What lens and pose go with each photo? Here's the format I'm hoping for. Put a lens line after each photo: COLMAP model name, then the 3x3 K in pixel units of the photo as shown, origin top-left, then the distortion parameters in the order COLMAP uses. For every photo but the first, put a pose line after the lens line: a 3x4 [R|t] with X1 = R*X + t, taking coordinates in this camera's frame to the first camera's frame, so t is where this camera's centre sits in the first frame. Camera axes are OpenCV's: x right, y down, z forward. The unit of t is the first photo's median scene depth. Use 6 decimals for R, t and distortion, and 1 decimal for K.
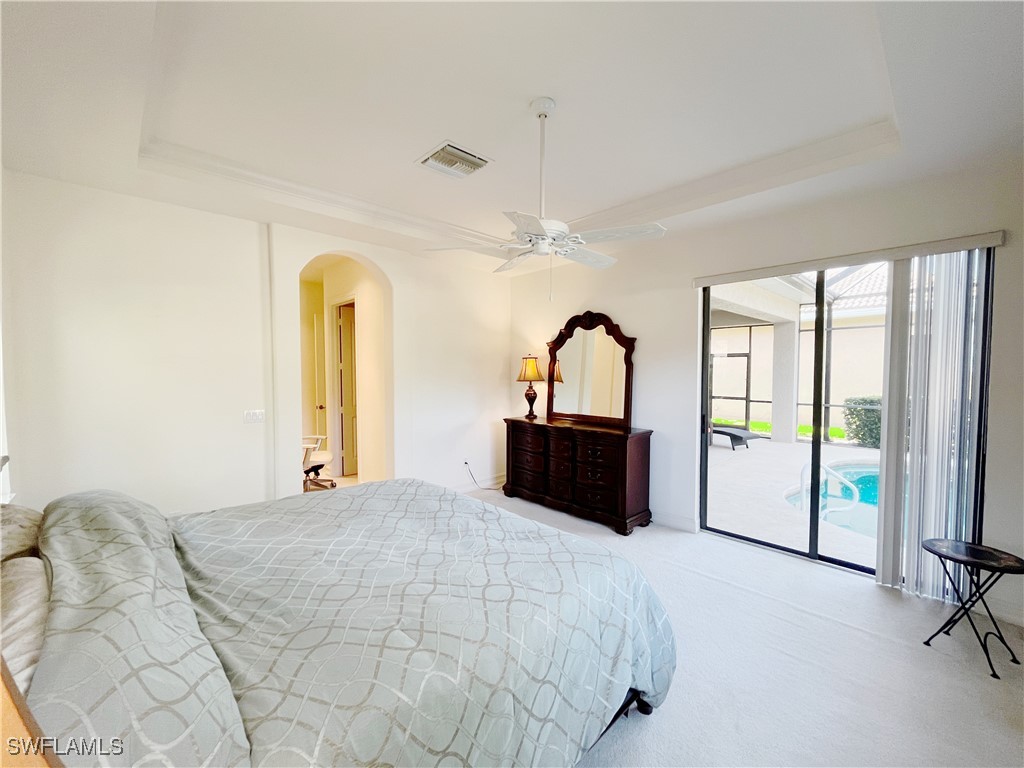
lens RADIAL K [[412.8, 0, 512.9], [0, 412.8, 386.0], [0, 0, 1]] dist [0.000248, -0.000132]
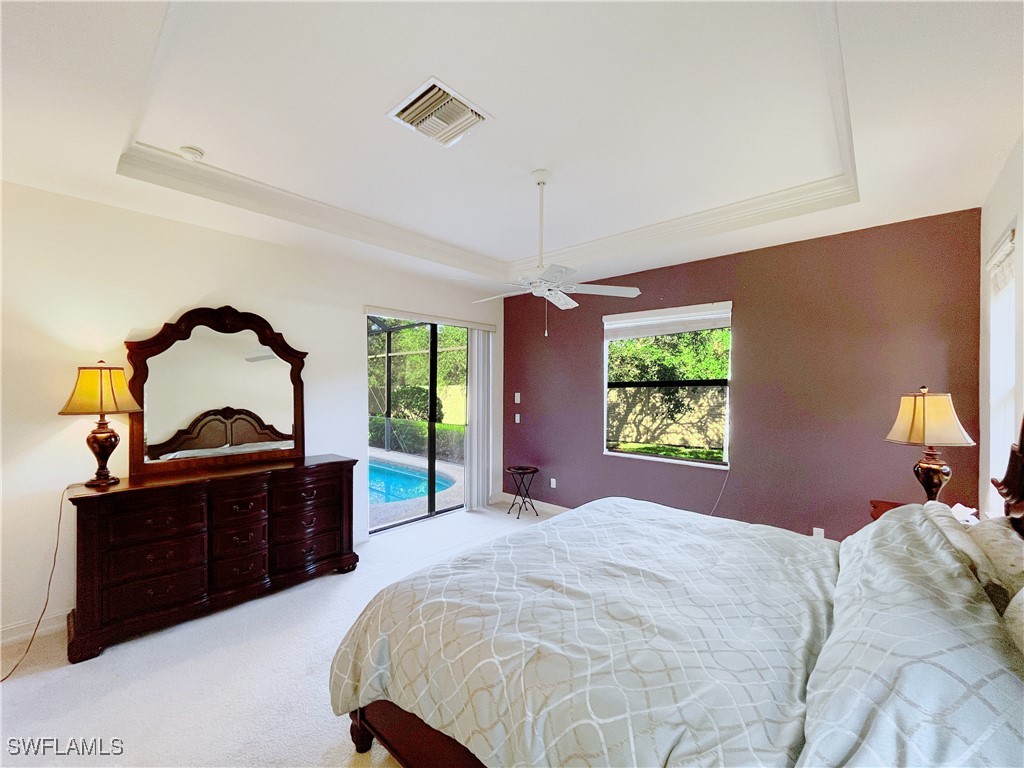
lens RADIAL K [[412.8, 0, 512.9], [0, 412.8, 386.0], [0, 0, 1]] dist [0.000248, -0.000132]
pose [[-0.066714, -0.003357, 0.997766, -0.583556], [0.036179, 0.999329, 0.005781, -0.034996], [-0.997116, 0.036484, -0.066548, 0.607775]]
